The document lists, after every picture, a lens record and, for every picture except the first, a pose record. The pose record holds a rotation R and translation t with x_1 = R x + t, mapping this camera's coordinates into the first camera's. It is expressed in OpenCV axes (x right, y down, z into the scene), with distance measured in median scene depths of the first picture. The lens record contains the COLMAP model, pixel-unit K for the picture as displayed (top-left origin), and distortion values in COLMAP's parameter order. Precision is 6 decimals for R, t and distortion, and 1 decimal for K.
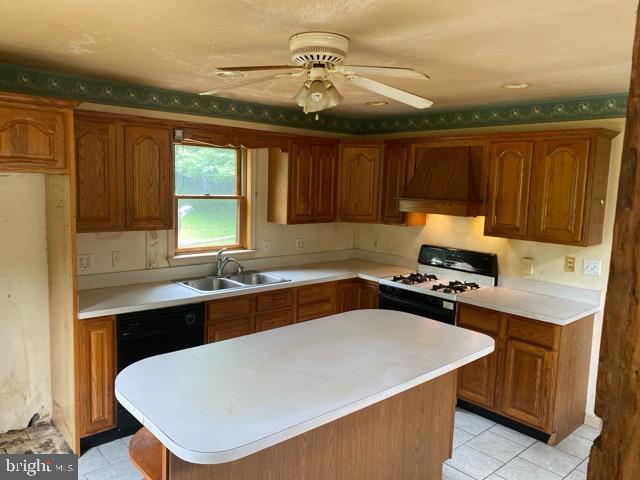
lens RADIAL K [[487.5, 0, 319.9], [0, 487.5, 227.5], [0, 0, 1]] dist [0.107846, -0.242162]
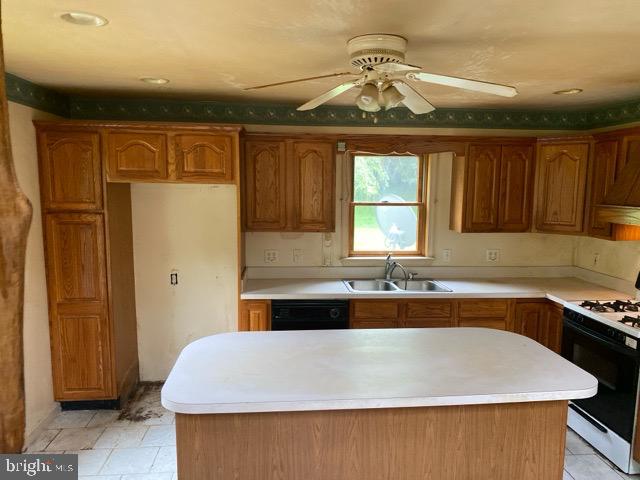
lens RADIAL K [[491.2, 0, 320.0], [0, 491.2, 240.0], [0, 0, 1]] dist [0.005718, -0.002054]
pose [[0.799996, 0.042508, -0.598498, 0.301903], [-0.041539, 0.999018, 0.015431, 0.005102], [0.598566, 0.012516, 0.800976, 0.080586]]
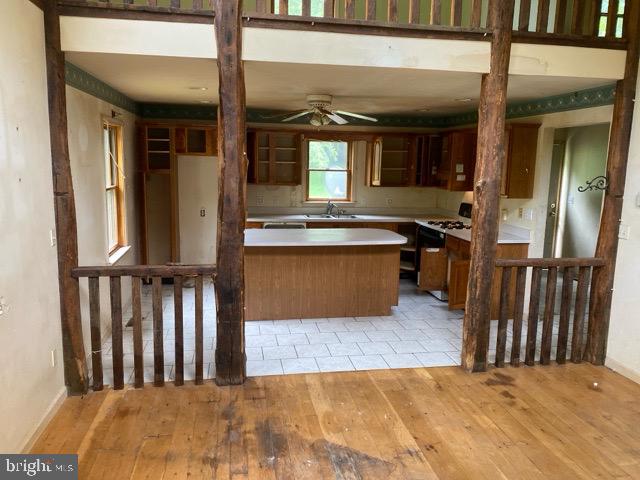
lens RADIAL K [[491.2, 0, 320.0], [0, 491.2, 240.0], [0, 0, 1]] dist [0.005718, -0.002054]
pose [[0.851959, 0.069408, -0.518988, 0.707478], [-0.044778, 0.997202, 0.059858, 0.087113], [0.521690, -0.027757, 0.852683, -0.545981]]
